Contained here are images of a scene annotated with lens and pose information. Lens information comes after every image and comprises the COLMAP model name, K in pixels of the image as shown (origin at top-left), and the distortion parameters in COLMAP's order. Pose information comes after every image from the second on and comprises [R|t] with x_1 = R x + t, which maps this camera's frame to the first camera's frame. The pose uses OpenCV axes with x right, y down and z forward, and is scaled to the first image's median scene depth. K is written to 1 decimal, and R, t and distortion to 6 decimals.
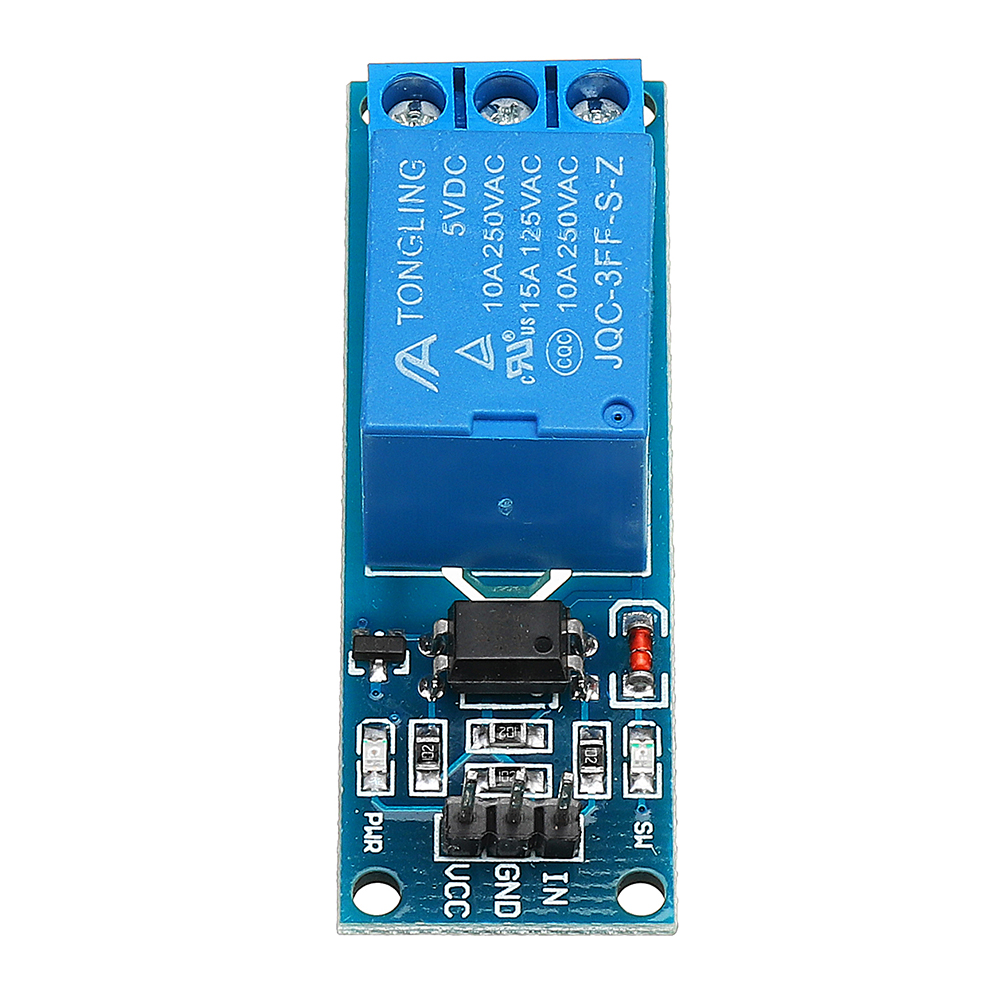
lens RADIAL K [[7044.4, 0, 500.0], [0, 7044.4, 500.0], [0, 0, 1]] dist [0.163480, 0.888648]
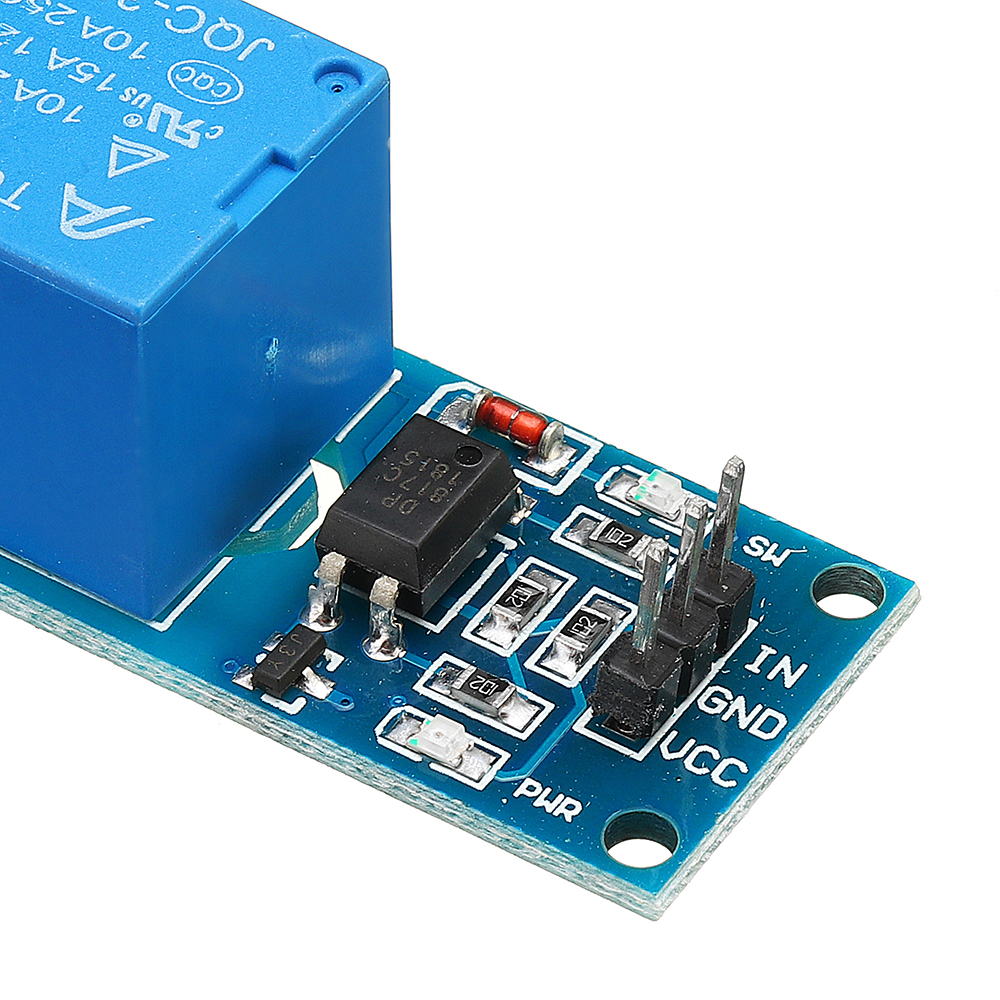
lens RADIAL K [[7044.4, 0, 500.0], [0, 7044.4, 500.0], [0, 0, 1]] dist [0.163480, 0.888648]
pose [[0.535718, -0.596428, 0.597729, -0.389001], [0.730700, 0.682210, 0.025831, 0.008591], [-0.423183, 0.422923, 0.801282, 0.474596]]
